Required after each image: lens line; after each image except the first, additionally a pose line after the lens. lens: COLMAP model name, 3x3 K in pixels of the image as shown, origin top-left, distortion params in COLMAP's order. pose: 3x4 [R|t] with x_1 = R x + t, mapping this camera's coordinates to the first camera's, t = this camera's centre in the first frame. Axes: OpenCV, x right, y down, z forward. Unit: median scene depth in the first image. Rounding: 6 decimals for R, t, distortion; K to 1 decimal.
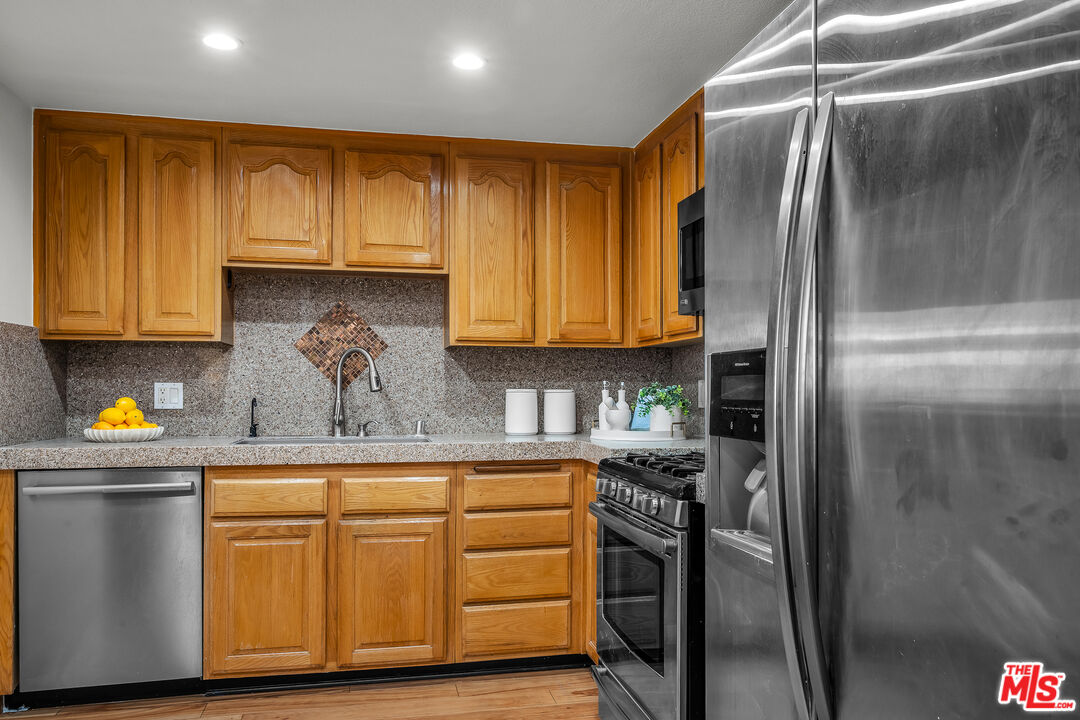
lens RADIAL K [[775.9, 0, 536.9], [0, 775.9, 388.1], [0, 0, 1]] dist [0.007828, 0.011796]
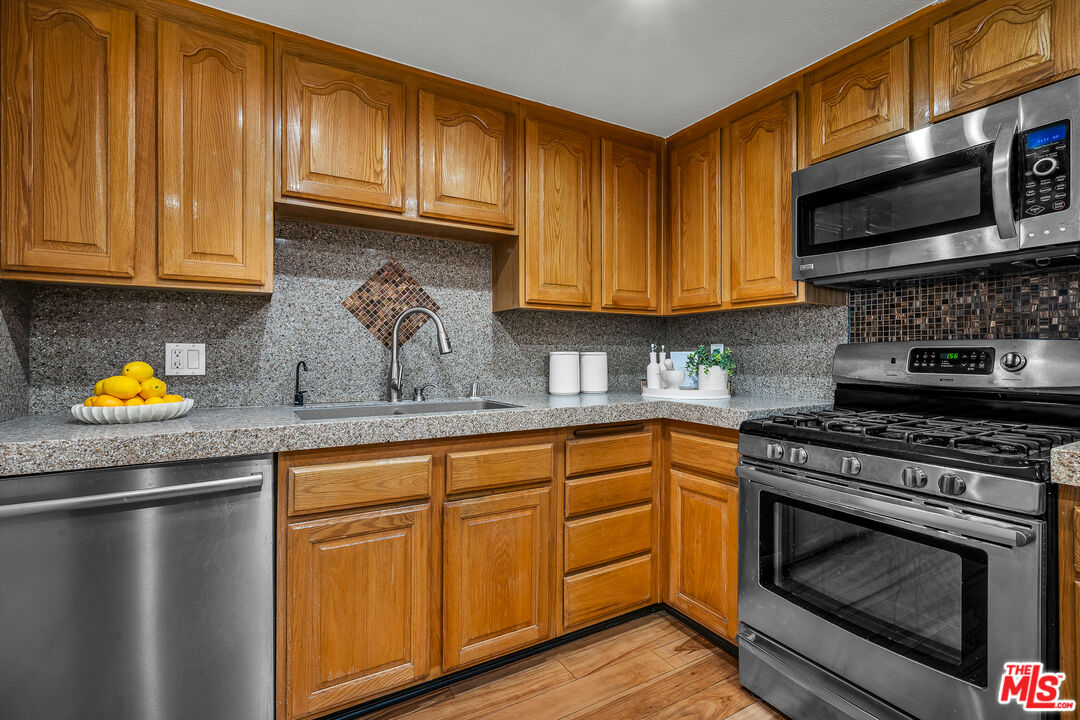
lens RADIAL K [[491.9, 0, 540.4], [0, 491.9, 354.2], [0, 0, 1]] dist [0.006133, 0.000666]
pose [[0.948601, -0.001069, 0.316472, -0.308431], [0.000600, 0.999999, 0.001582, 0.004302], [-0.316474, -0.001311, 0.948600, 0.421495]]
